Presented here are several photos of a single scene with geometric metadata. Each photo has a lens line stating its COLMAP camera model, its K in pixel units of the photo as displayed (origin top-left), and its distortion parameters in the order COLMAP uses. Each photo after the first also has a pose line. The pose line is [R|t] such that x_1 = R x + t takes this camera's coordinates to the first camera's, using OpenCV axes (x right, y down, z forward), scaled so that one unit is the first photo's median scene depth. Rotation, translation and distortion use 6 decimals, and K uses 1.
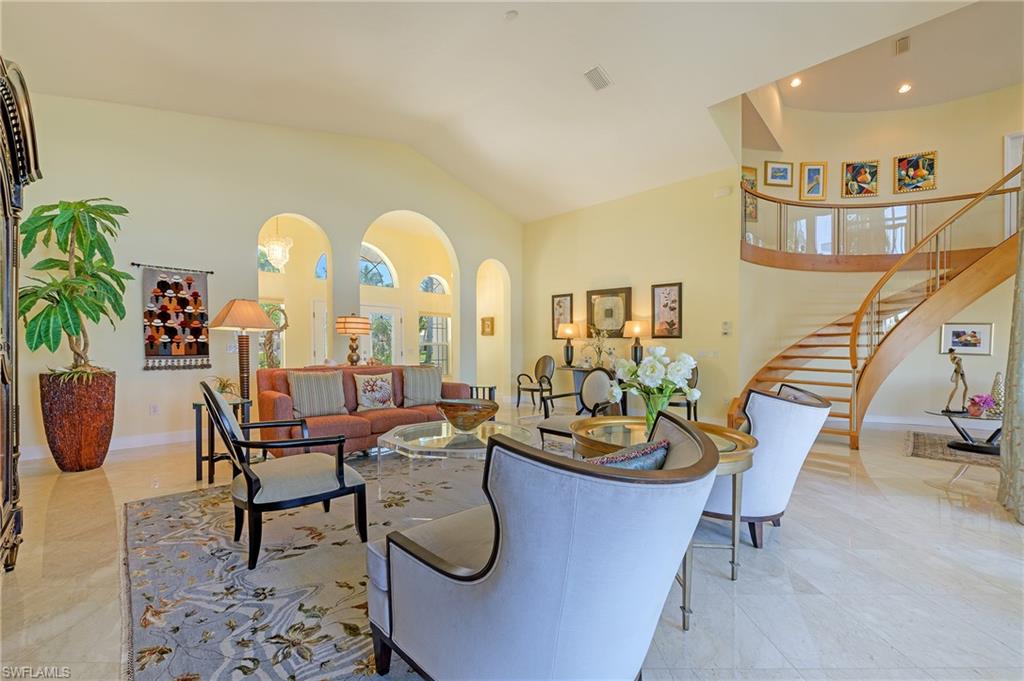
lens RADIAL K [[415.5, 0, 514.6], [0, 415.5, 346.2], [0, 0, 1]] dist [0.002130, -0.000424]
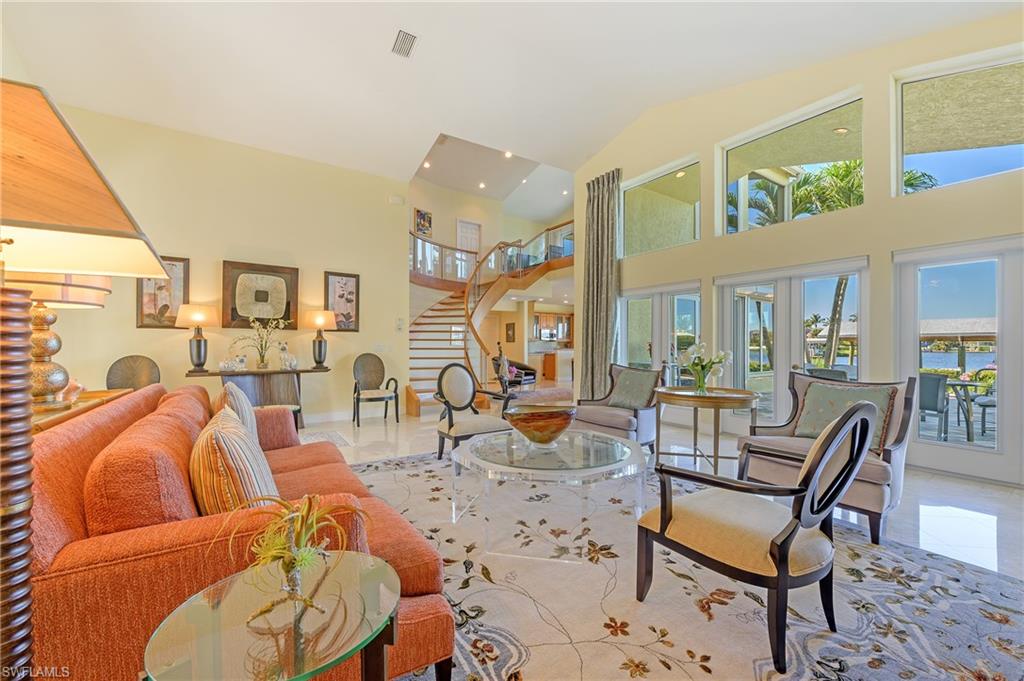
lens RADIAL K [[415.5, 0, 507.3], [0, 415.5, 338.6], [0, 0, 1]] dist [0.002130, -0.000424]
pose [[0.192064, 0.000785, 0.981382, -0.489732], [-0.004459, 0.999990, 0.000072, -0.005256], [-0.981372, -0.004390, 0.192065, 0.467254]]
